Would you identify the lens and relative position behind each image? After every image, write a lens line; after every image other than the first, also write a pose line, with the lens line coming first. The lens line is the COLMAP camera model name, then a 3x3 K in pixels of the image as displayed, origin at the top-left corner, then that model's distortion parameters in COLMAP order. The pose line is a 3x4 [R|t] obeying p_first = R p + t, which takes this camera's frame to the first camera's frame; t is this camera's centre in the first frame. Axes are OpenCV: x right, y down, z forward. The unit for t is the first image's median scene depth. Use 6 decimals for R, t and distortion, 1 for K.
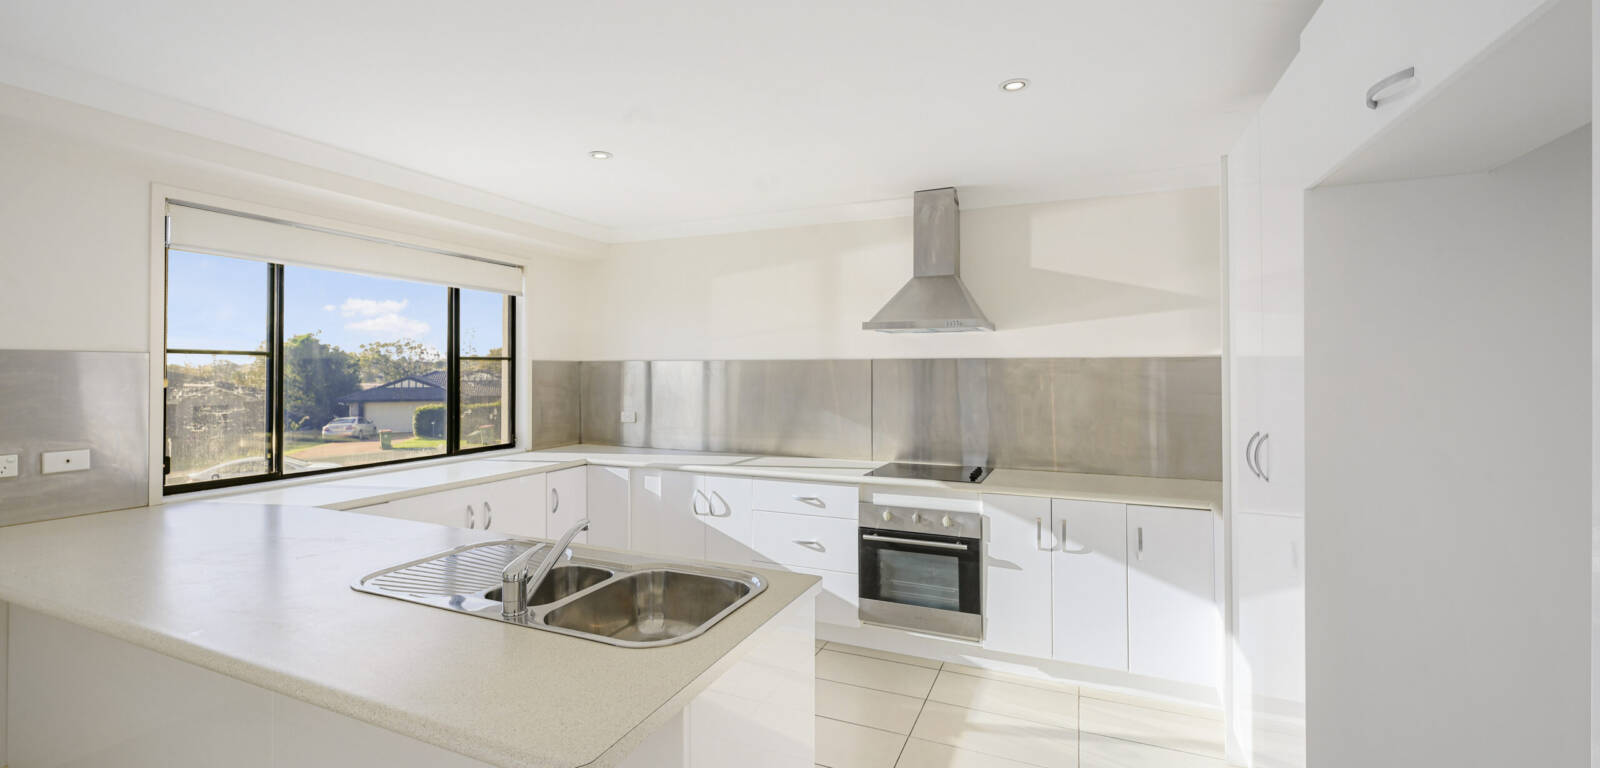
lens RADIAL K [[650.6, 0, 803.4], [0, 650.6, 375.6], [0, 0, 1]] dist [0.000483, -0.000027]
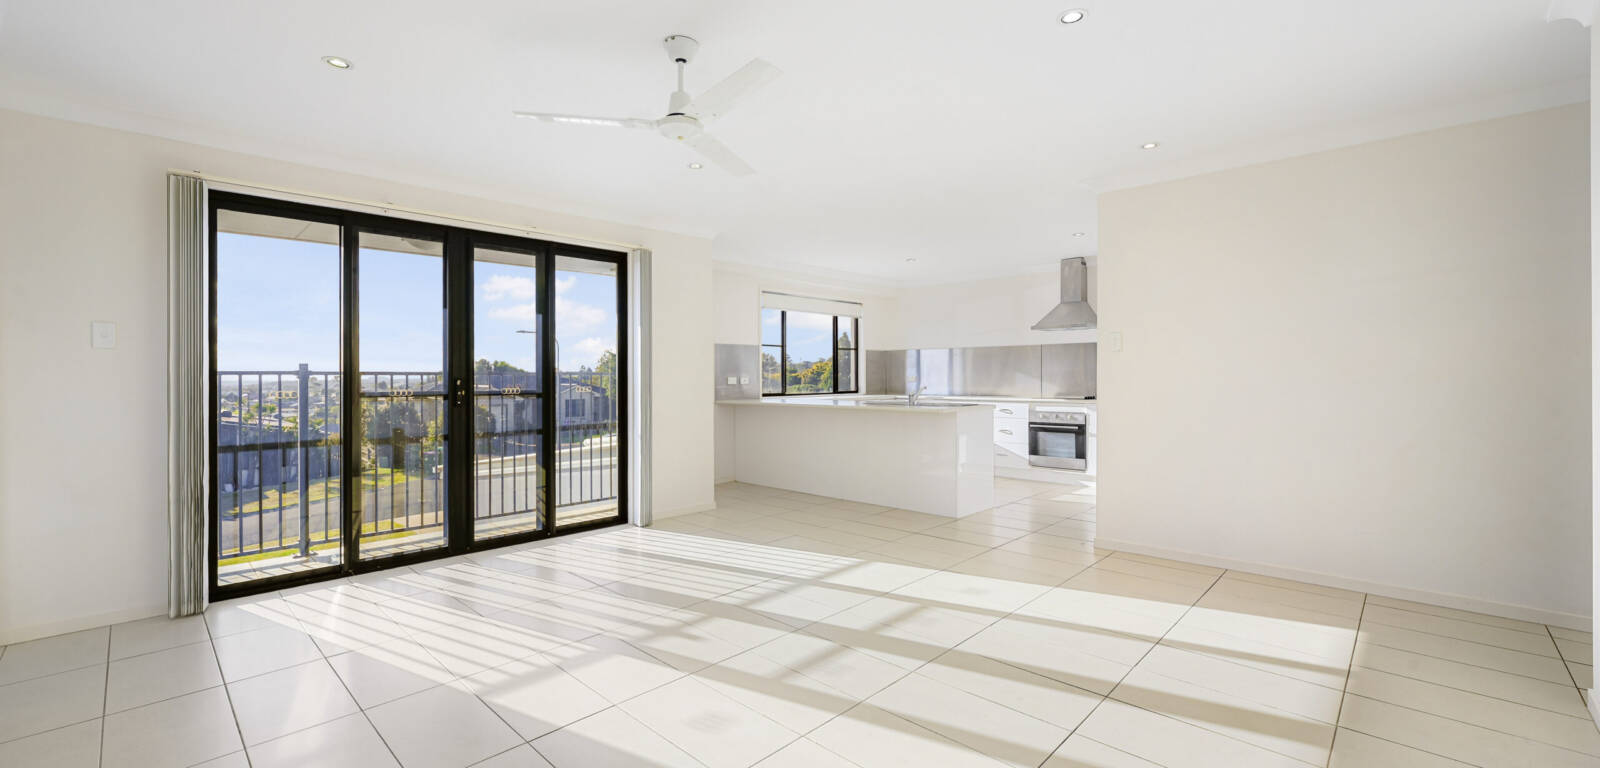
lens RADIAL K [[650.6, 0, 803.4], [0, 650.6, 375.6], [0, 0, 1]] dist [0.000483, -0.000027]
pose [[0.938191, -0.005749, -0.346070, 0.127523], [0.003402, 0.999967, -0.007388, 0.090520], [0.346101, 0.005754, 0.938180, -1.227446]]
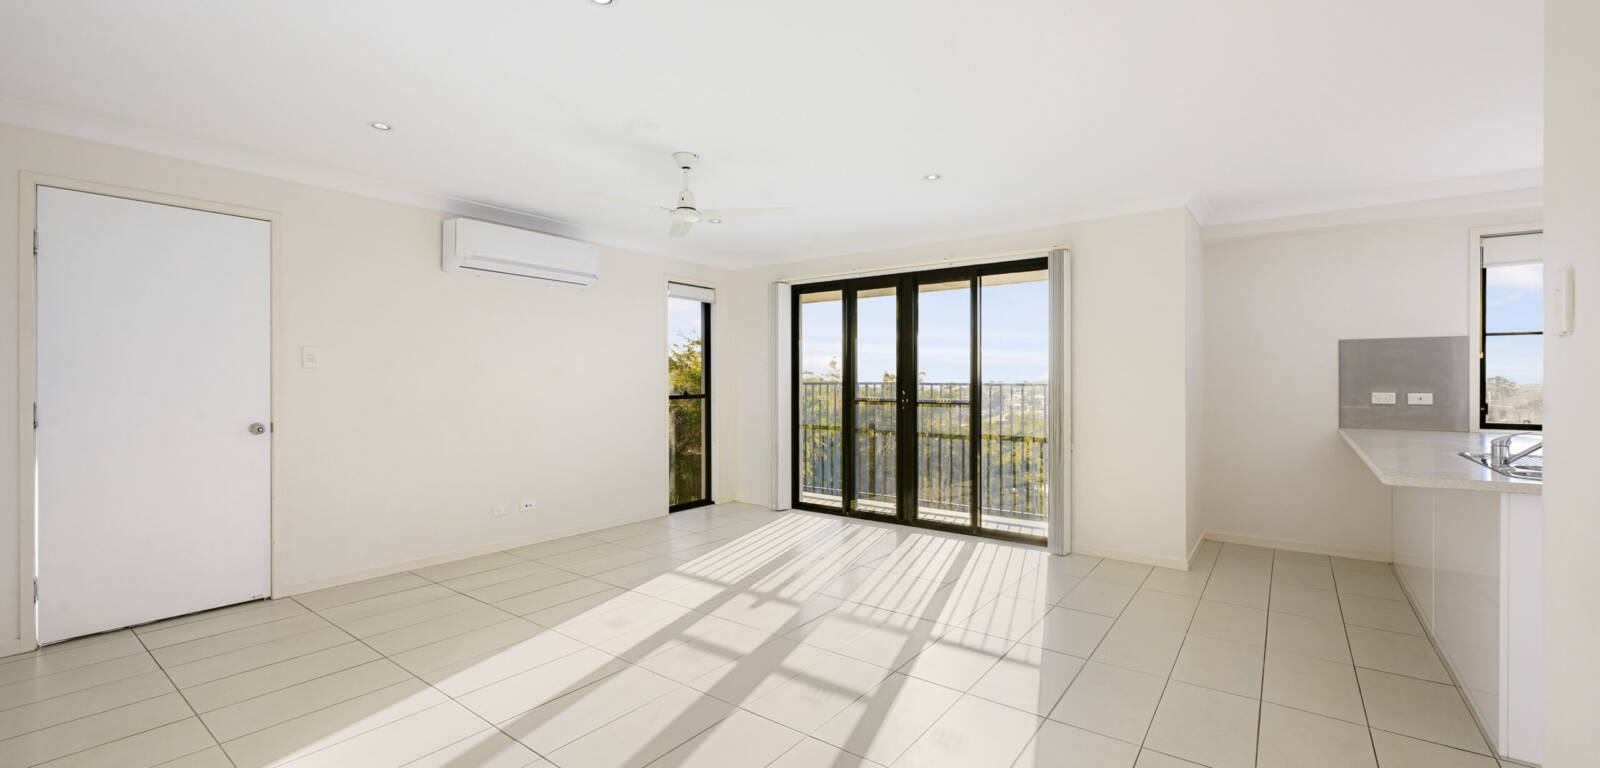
lens RADIAL K [[650.6, 0, 803.4], [0, 650.6, 375.6], [0, 0, 1]] dist [0.000483, -0.000027]
pose [[-0.222551, -0.010592, -0.974864, 0.689956], [-0.011373, 0.999901, -0.008268, 0.069946], [0.974855, 0.009247, -0.222649, -0.178706]]
